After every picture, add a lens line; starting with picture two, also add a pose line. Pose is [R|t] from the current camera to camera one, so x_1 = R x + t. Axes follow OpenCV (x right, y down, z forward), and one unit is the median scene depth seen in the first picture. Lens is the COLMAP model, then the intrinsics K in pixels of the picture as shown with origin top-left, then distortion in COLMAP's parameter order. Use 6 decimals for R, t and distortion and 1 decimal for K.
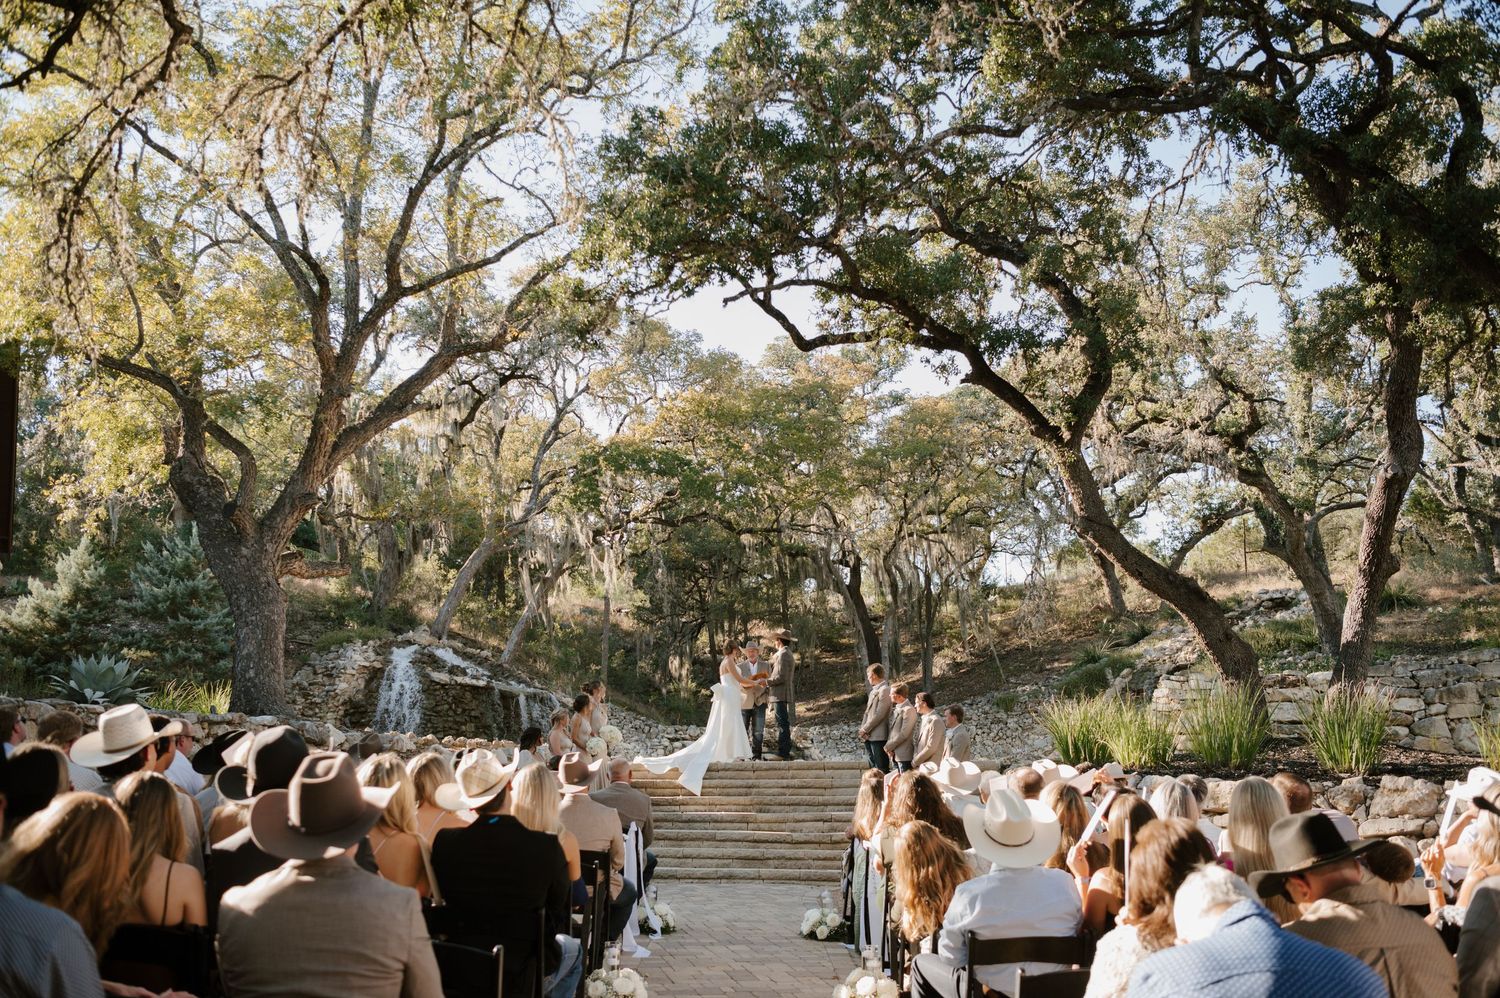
lens RADIAL K [[1370.0, 0, 696.7], [0, 1370.0, 497.7], [0, 0, 1]] dist [-0.024520, -0.000940]
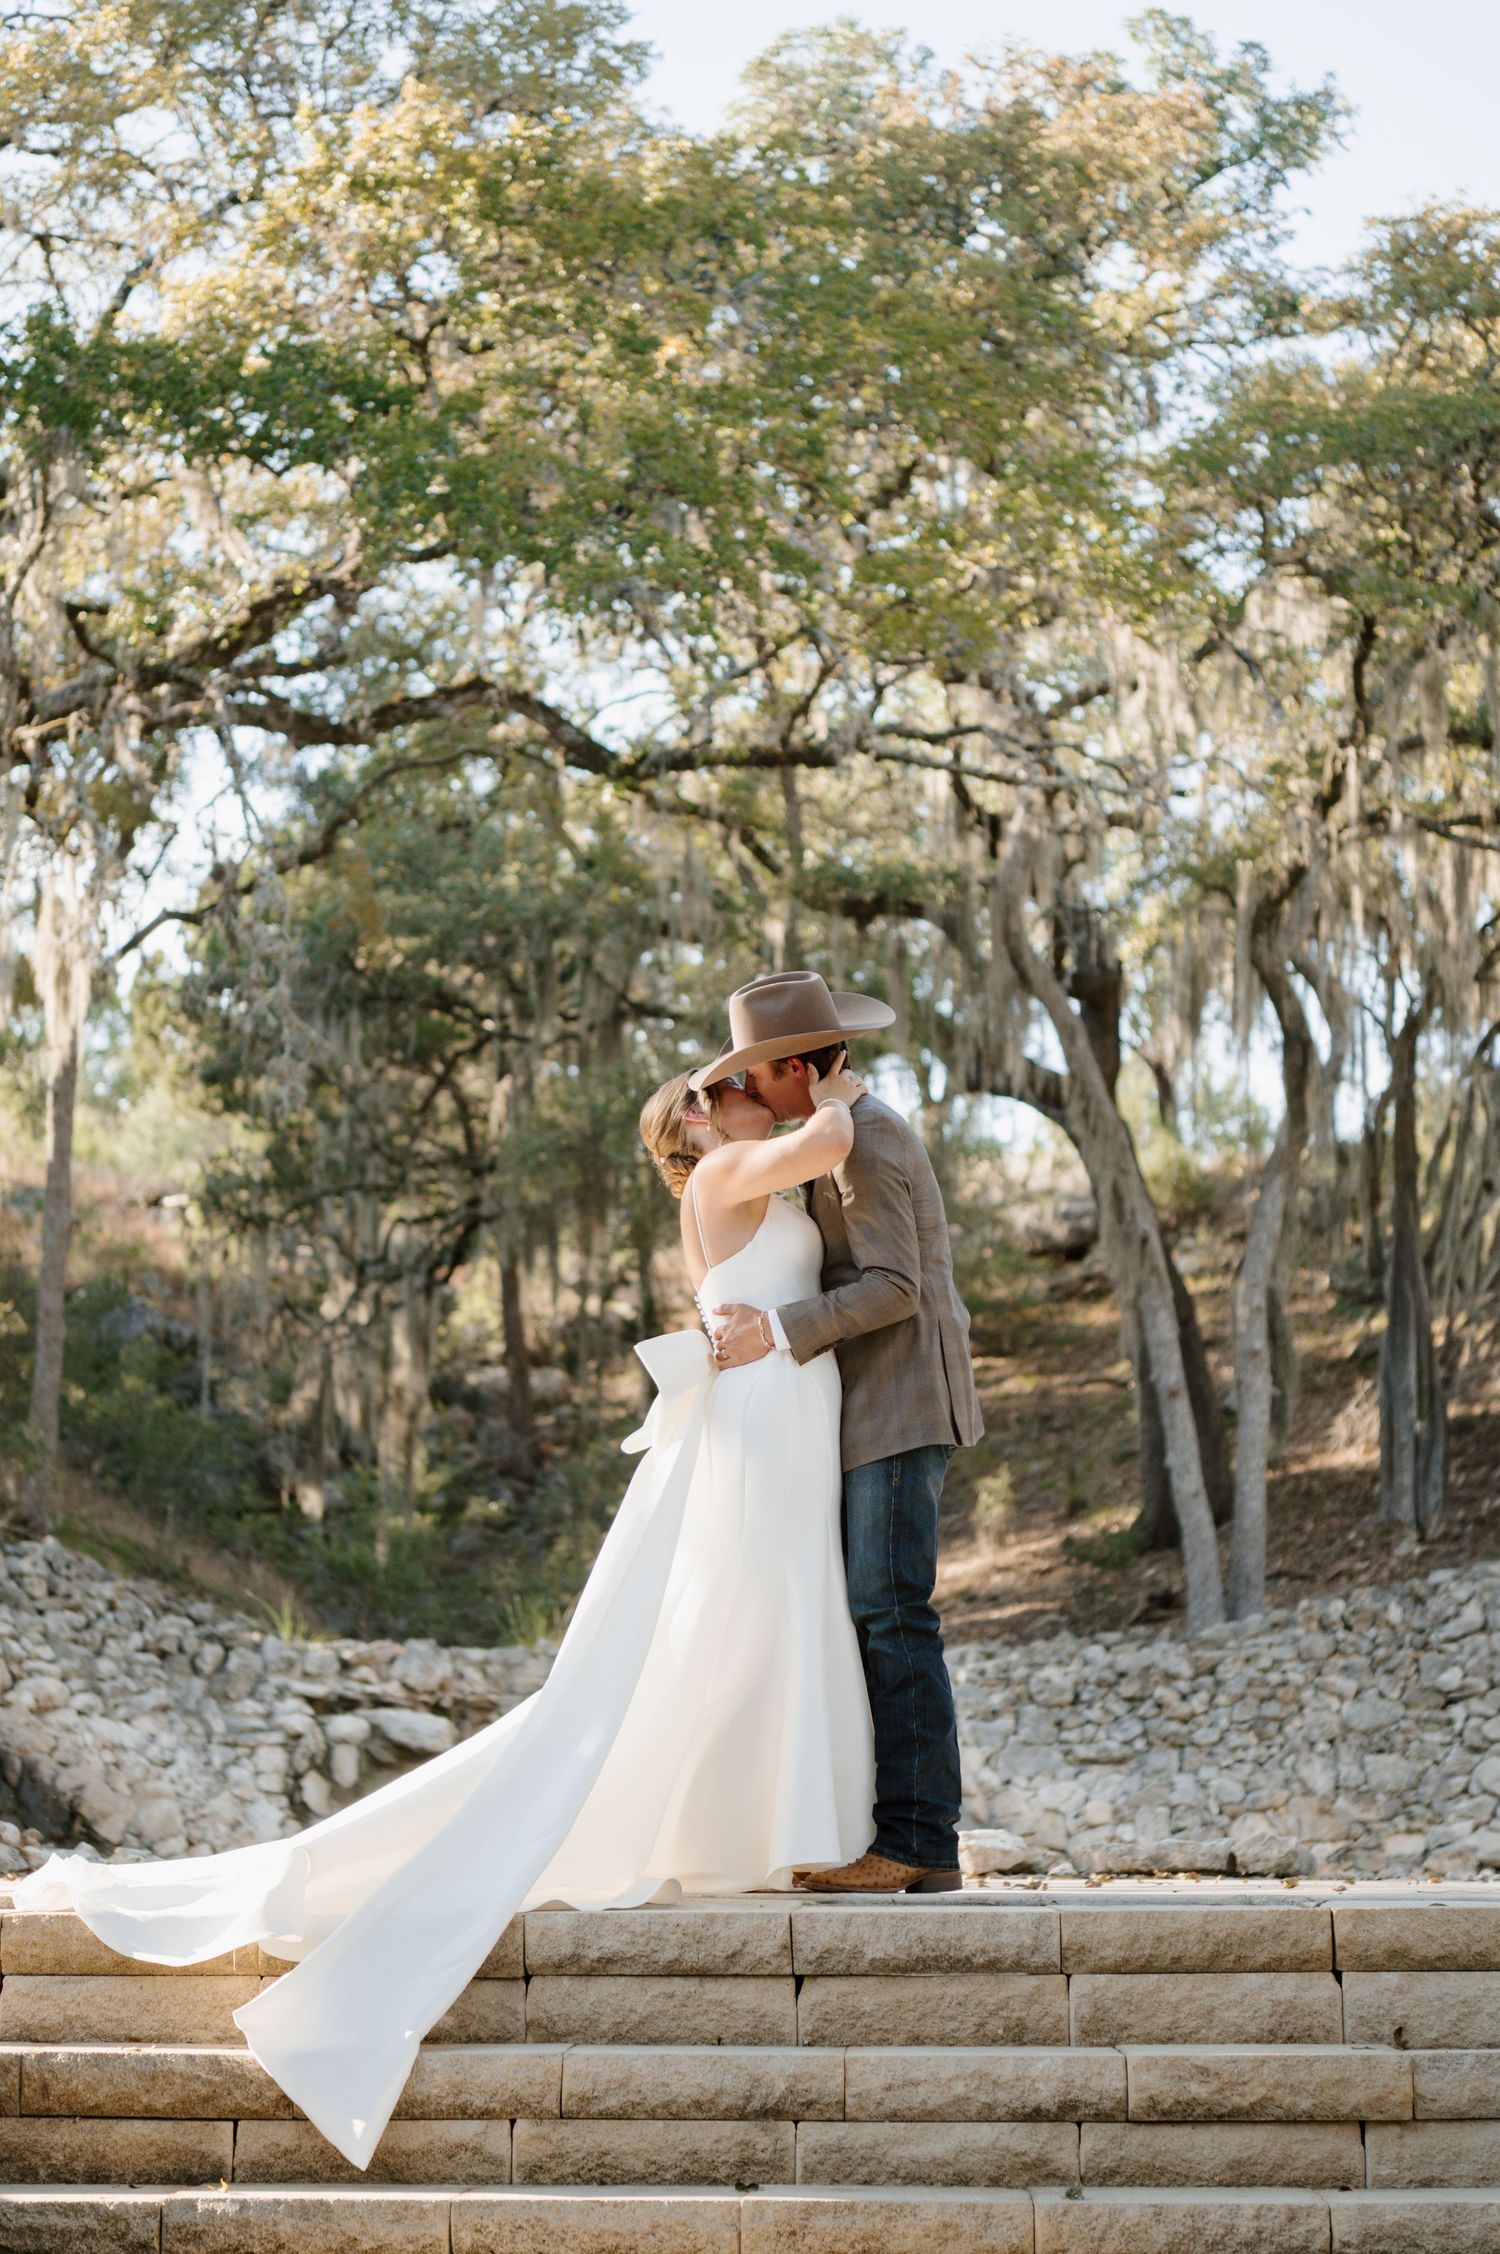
lens RADIAL K [[4434.3, 0, 750.0], [0, 4434.3, 1127.0], [0, 0, 1]] dist [-0.026017, 0.209312]
pose [[0.998009, 0.005136, 0.062858, 0.005289], [-0.008181, 0.998800, 0.048282, 0.049425], [-0.062535, -0.048700, 0.996854, 0.291888]]
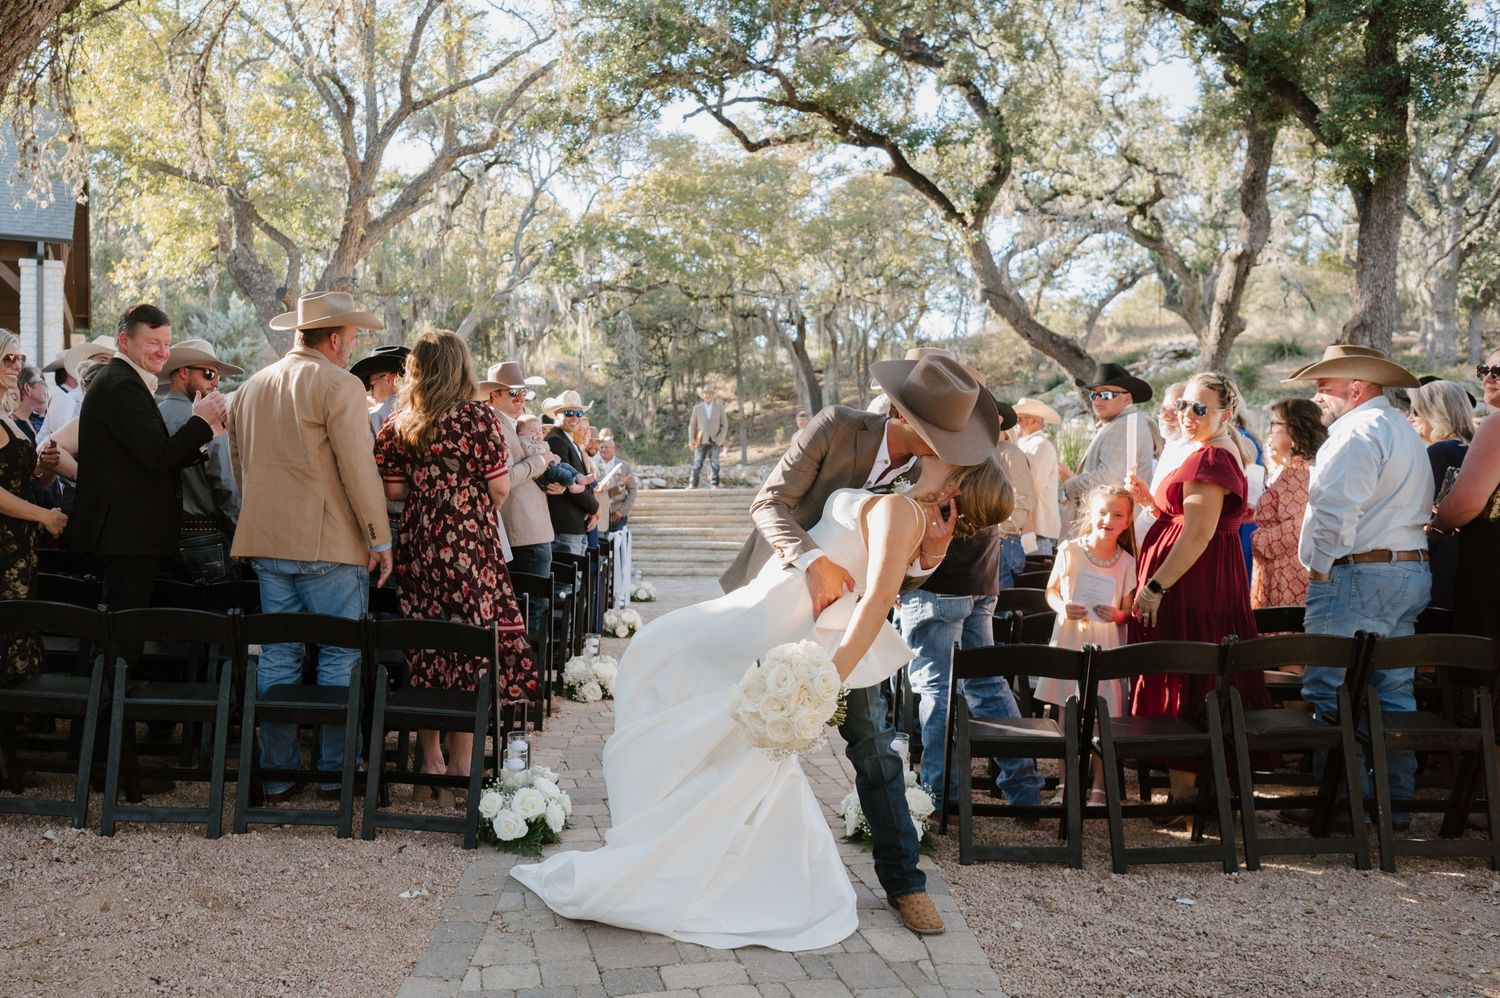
lens RADIAL K [[1271.4, 0, 750.0], [0, 1271.4, 499.0], [0, 0, 1]] dist [-0.007584, -0.000615]
pose [[0.997357, -0.015062, 0.071076, -0.002992], [0.001441, 0.982186, 0.187907, -0.010023], [-0.072640, -0.187308, 0.979612, -0.080292]]
